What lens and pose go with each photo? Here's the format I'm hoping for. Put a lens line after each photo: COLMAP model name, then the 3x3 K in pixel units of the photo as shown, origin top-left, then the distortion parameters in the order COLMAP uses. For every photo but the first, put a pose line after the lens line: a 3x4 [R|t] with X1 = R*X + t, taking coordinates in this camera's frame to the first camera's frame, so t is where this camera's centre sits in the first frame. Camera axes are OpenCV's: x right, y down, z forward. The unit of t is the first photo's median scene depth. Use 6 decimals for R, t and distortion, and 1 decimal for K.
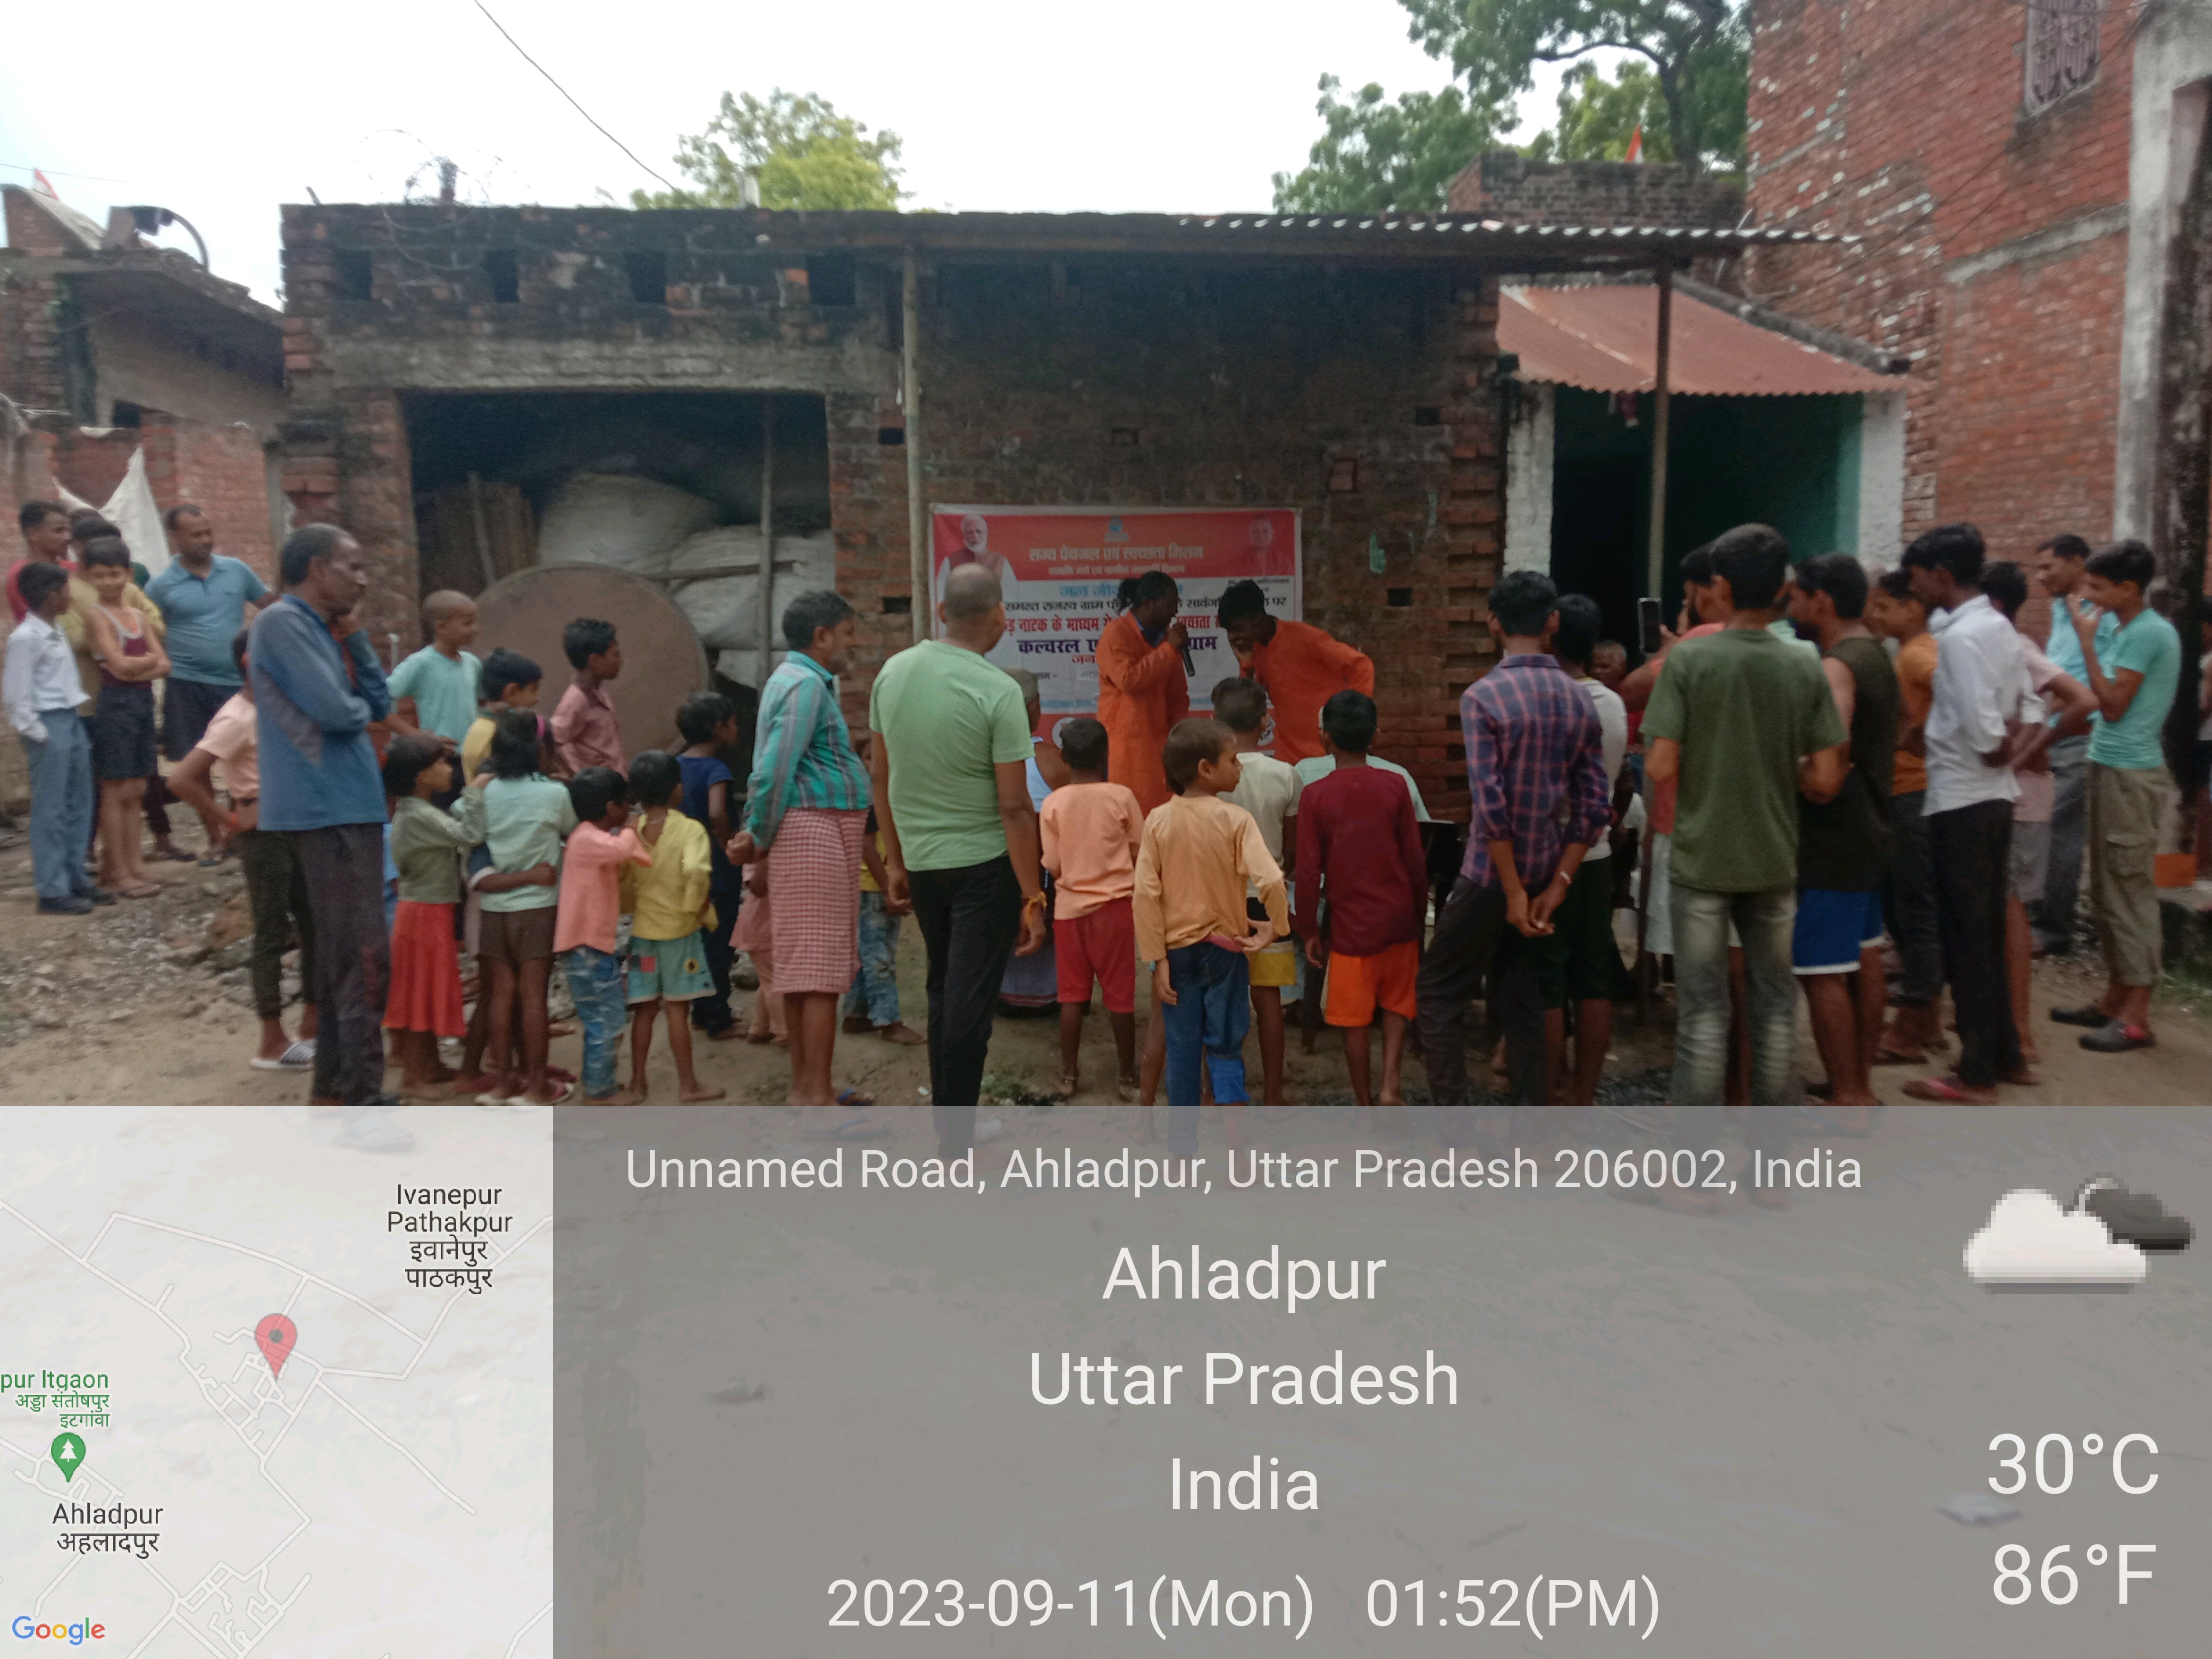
lens RADIAL K [[1730.0, 0, 1106.0], [0, 1730.0, 829.5], [0, 0, 1]] dist [0.155832, -0.274429]
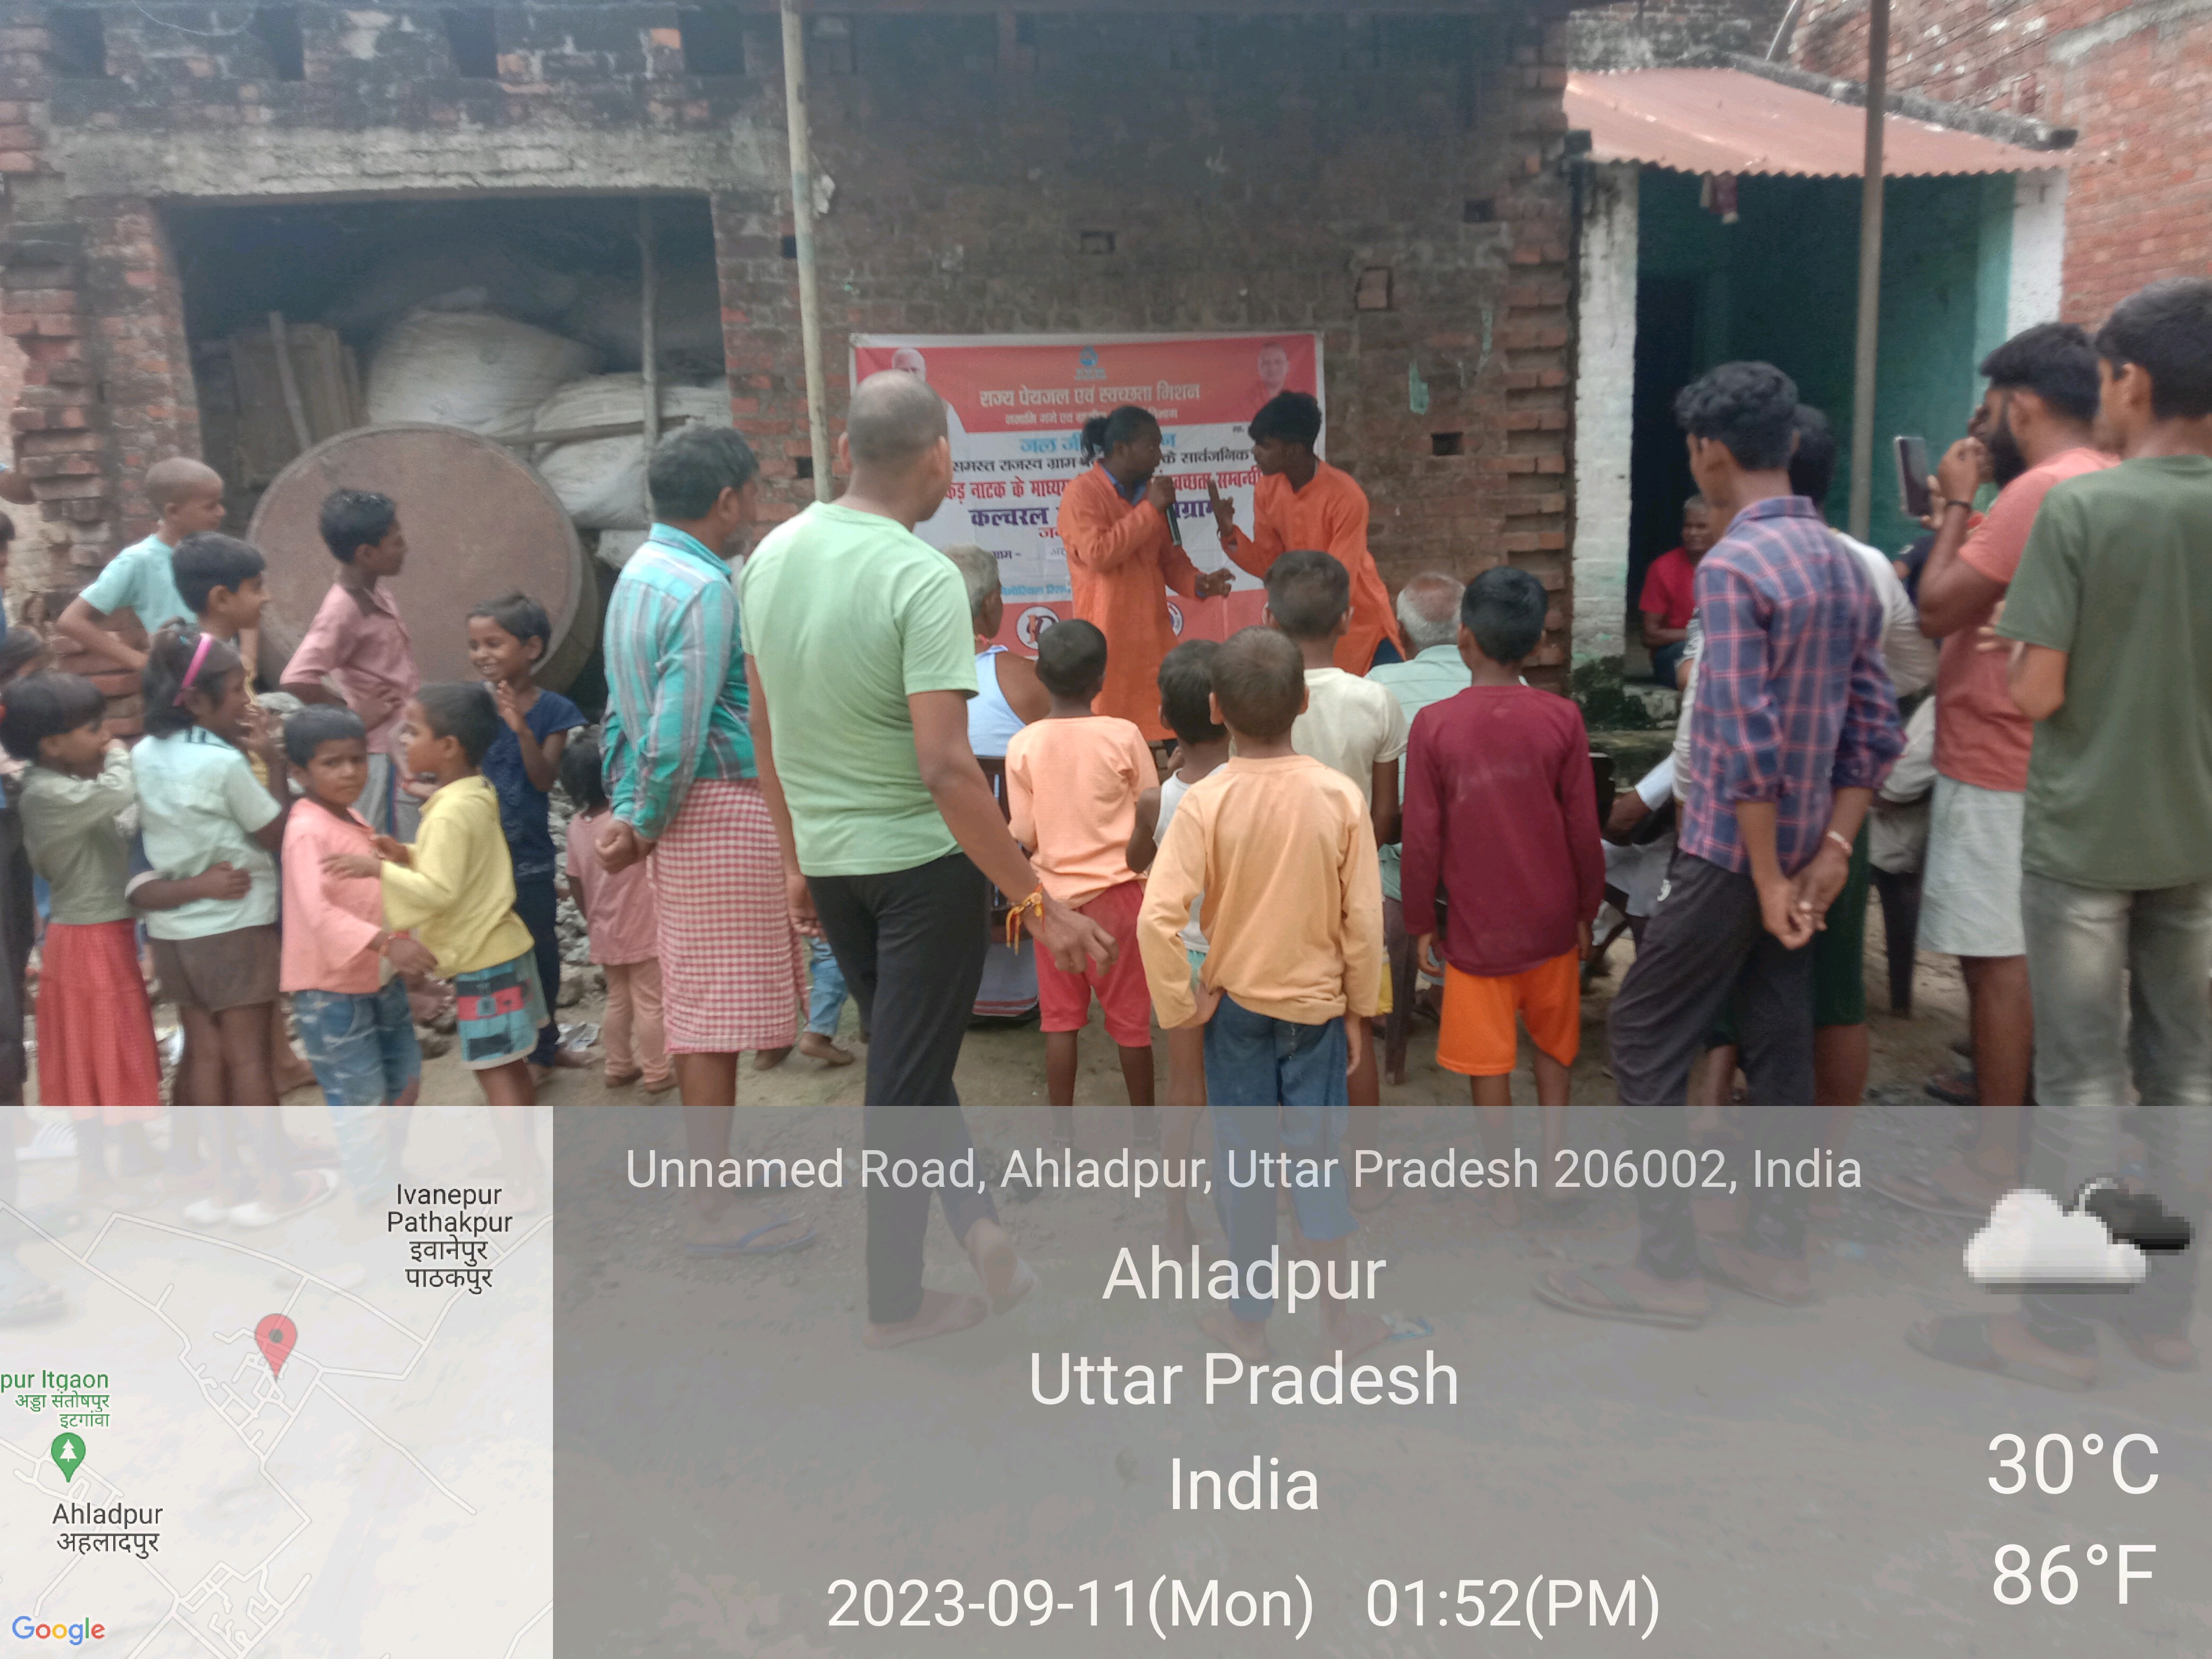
lens RADIAL K [[1844.1, 0, 1113.7], [0, 1844.1, 865.5], [0, 0, 1]] dist [0.037080, -0.029645]
pose [[0.999488, -0.026423, 0.018059, -0.004424], [0.024875, 0.996394, 0.081124, -0.014263], [-0.020138, -0.080633, 0.996540, 0.152225]]
